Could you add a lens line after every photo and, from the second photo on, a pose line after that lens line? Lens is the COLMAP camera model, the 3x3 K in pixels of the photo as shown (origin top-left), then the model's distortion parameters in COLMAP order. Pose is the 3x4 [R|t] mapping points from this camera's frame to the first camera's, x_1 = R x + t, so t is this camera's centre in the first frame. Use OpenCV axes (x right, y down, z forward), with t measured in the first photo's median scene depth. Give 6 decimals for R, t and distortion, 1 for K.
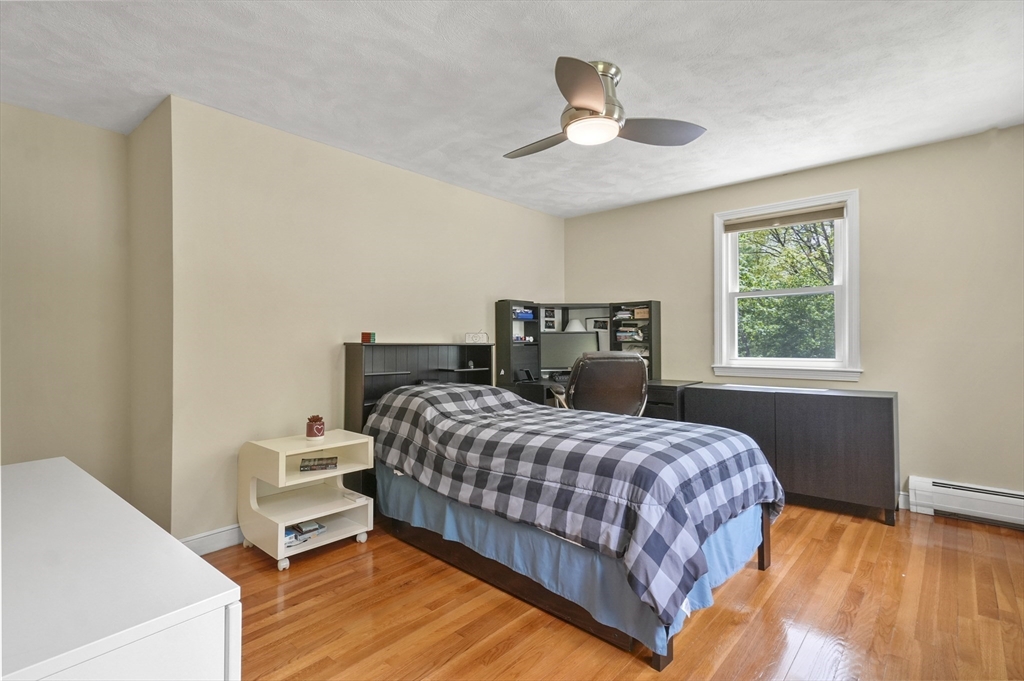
lens RADIAL K [[493.0, 0, 512.7], [0, 493.0, 337.1], [0, 0, 1]] dist [0.015820, 0.000834]
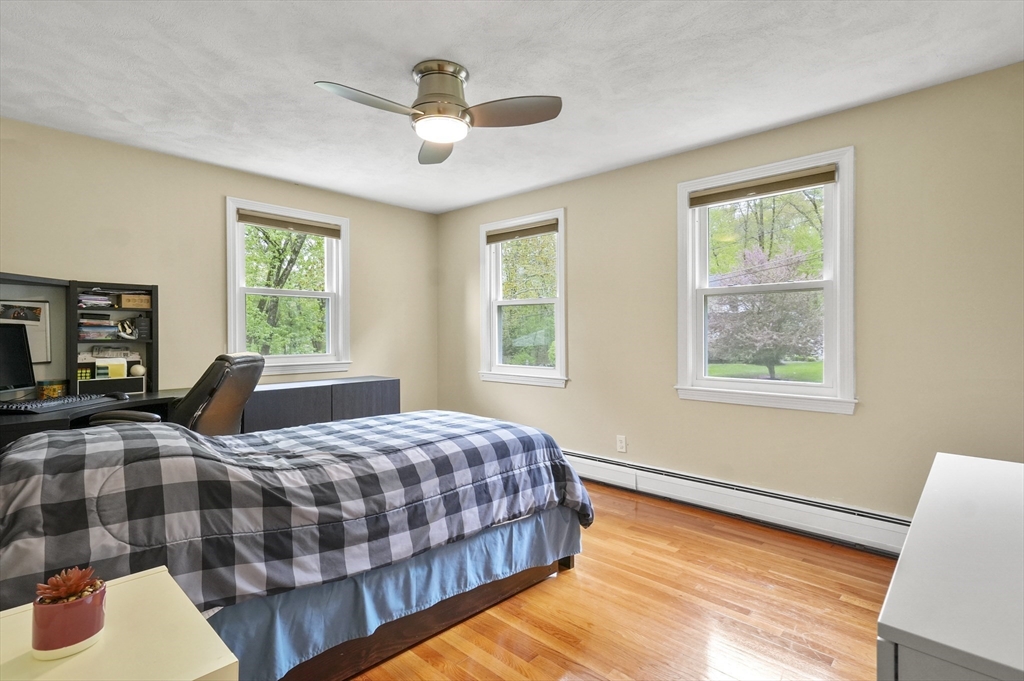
lens RADIAL K [[493.0, 0, 512.7], [0, 493.0, 337.1], [0, 0, 1]] dist [0.015820, 0.000834]
pose [[0.038888, 0.004915, 0.999231, -0.886412], [-0.005854, 0.999972, -0.004691, 0.008101], [-0.999226, -0.005667, 0.038916, 0.864415]]
